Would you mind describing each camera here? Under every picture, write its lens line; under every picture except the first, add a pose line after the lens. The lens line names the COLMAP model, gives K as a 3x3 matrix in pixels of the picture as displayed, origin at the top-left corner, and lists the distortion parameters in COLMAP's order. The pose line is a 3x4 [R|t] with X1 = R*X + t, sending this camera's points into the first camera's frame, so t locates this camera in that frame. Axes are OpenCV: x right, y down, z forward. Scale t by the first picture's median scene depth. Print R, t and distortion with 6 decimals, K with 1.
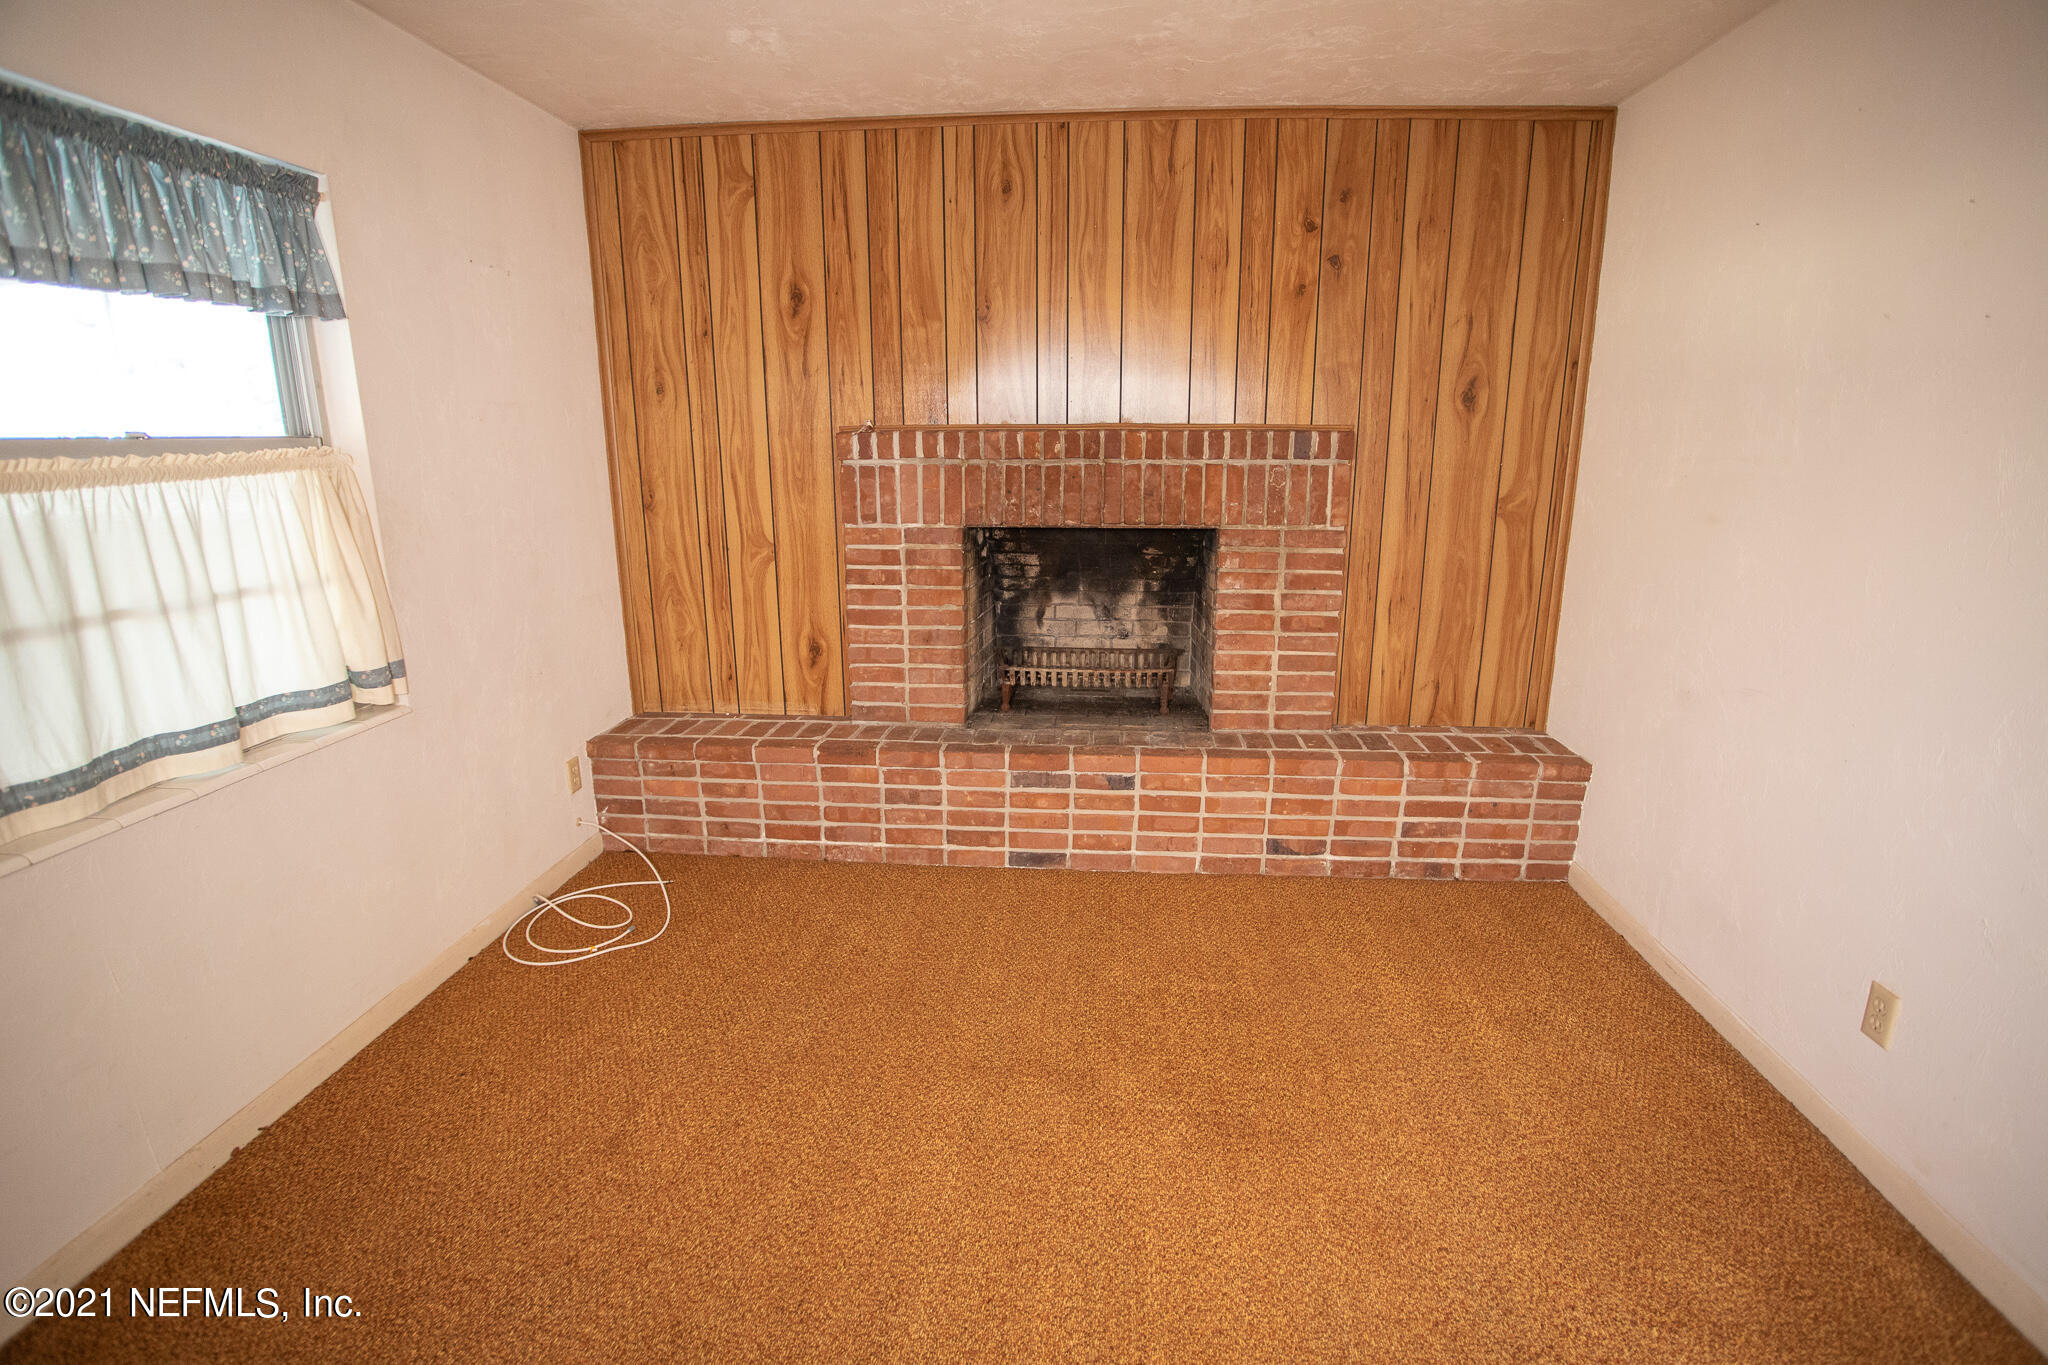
lens RADIAL K [[987.4, 0, 1026.1], [0, 987.4, 680.6], [0, 0, 1]] dist [-0.042150, 0.001444]
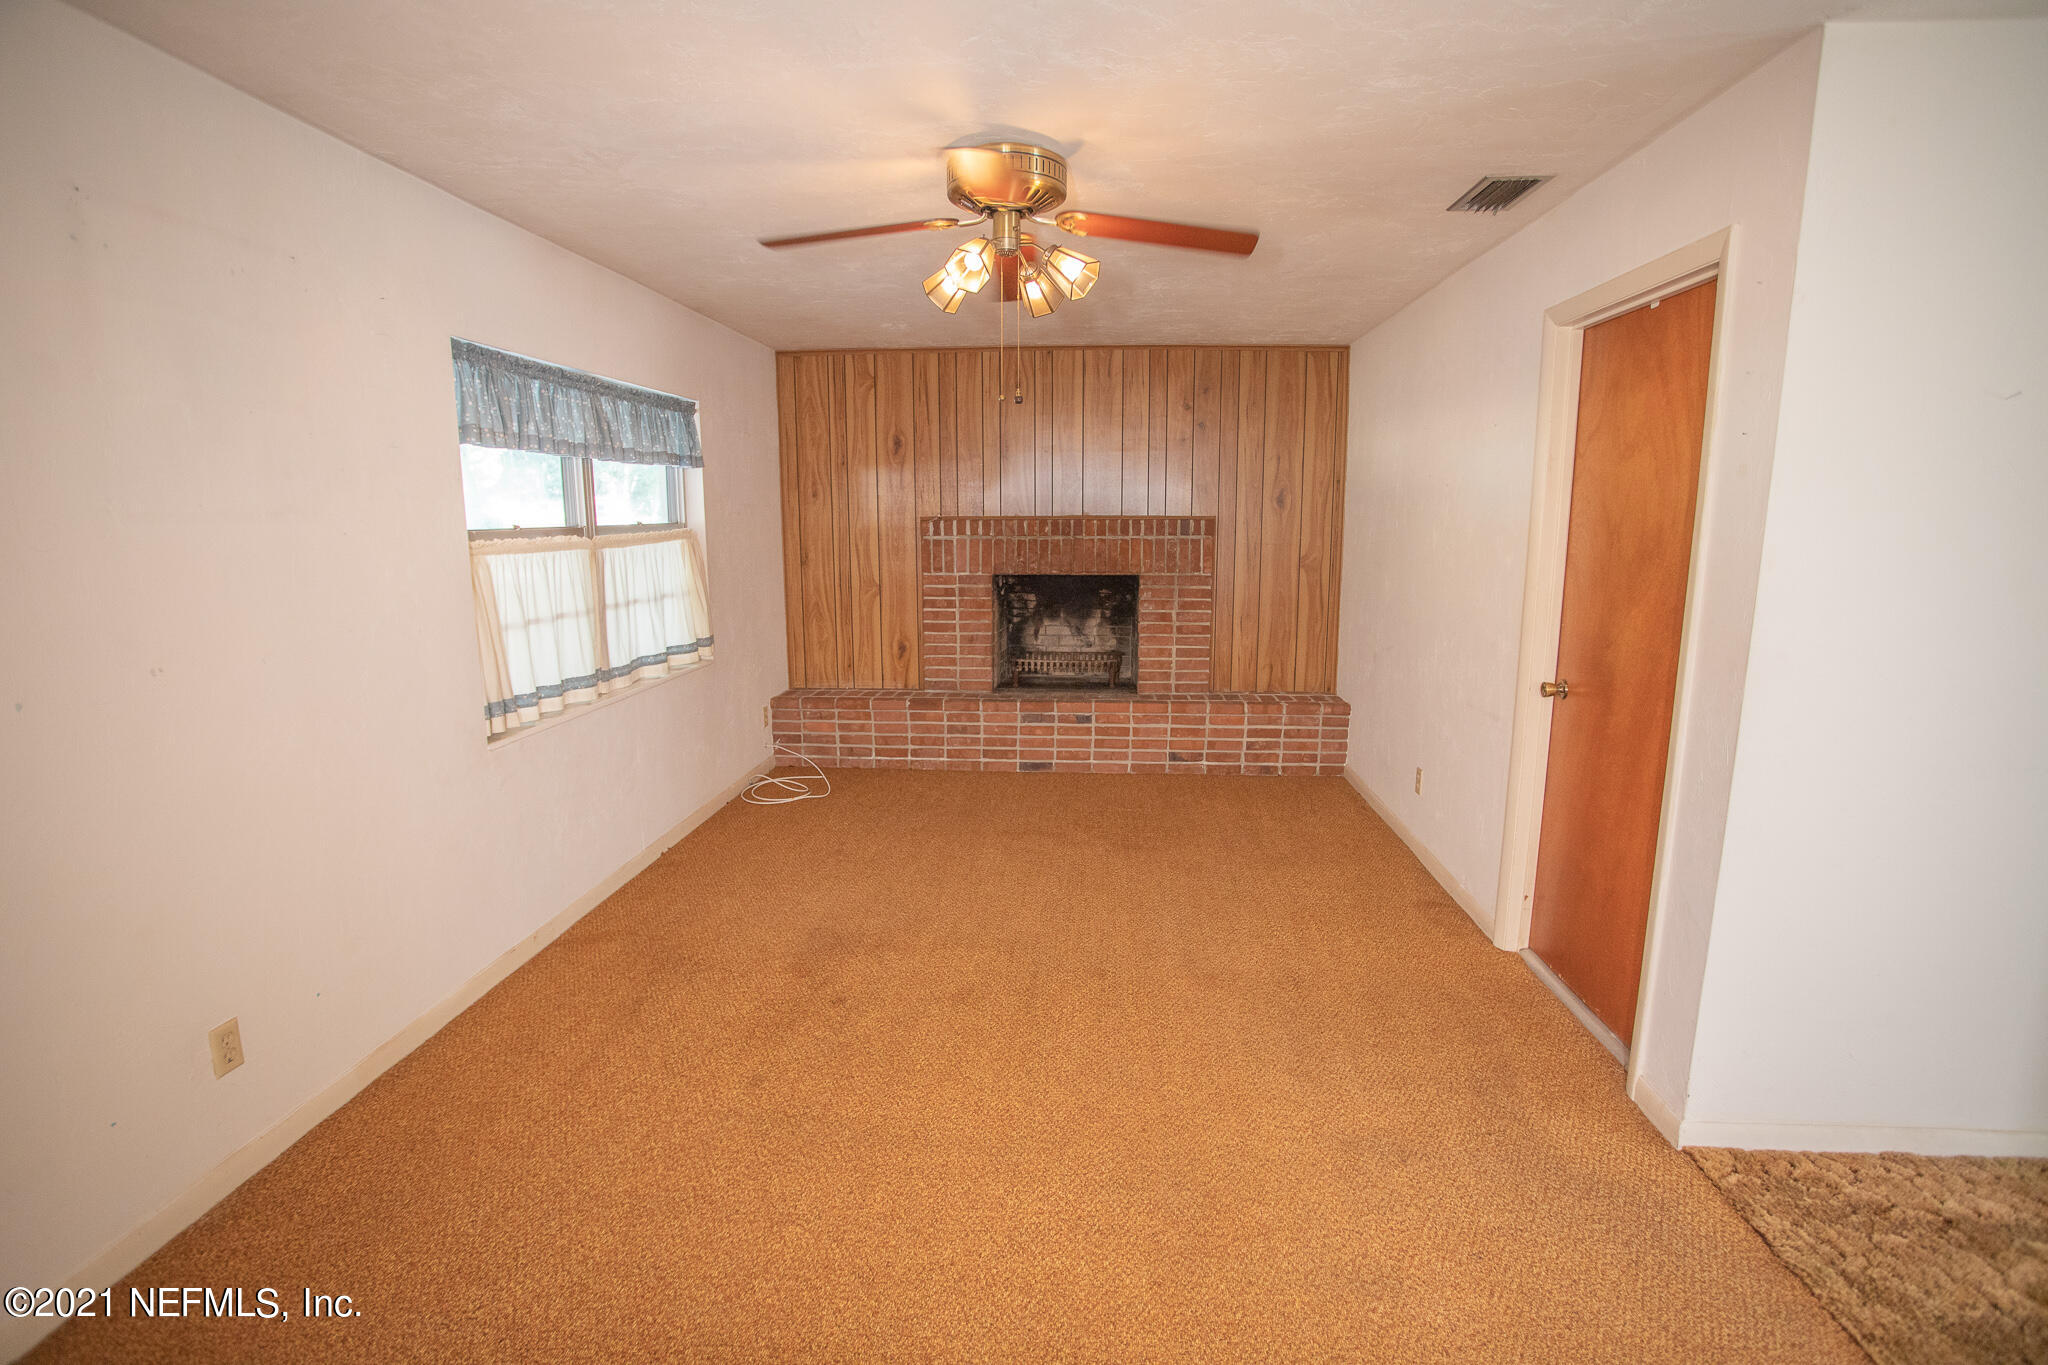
lens RADIAL K [[987.4, 0, 1023.5], [0, 987.4, 679.9], [0, 0, 1]] dist [-0.042150, 0.001444]
pose [[0.999974, -0.001214, 0.007098, -0.022547], [0.001741, 0.997207, -0.074673, 0.162815], [-0.006987, 0.074683, 0.997183, -0.733302]]
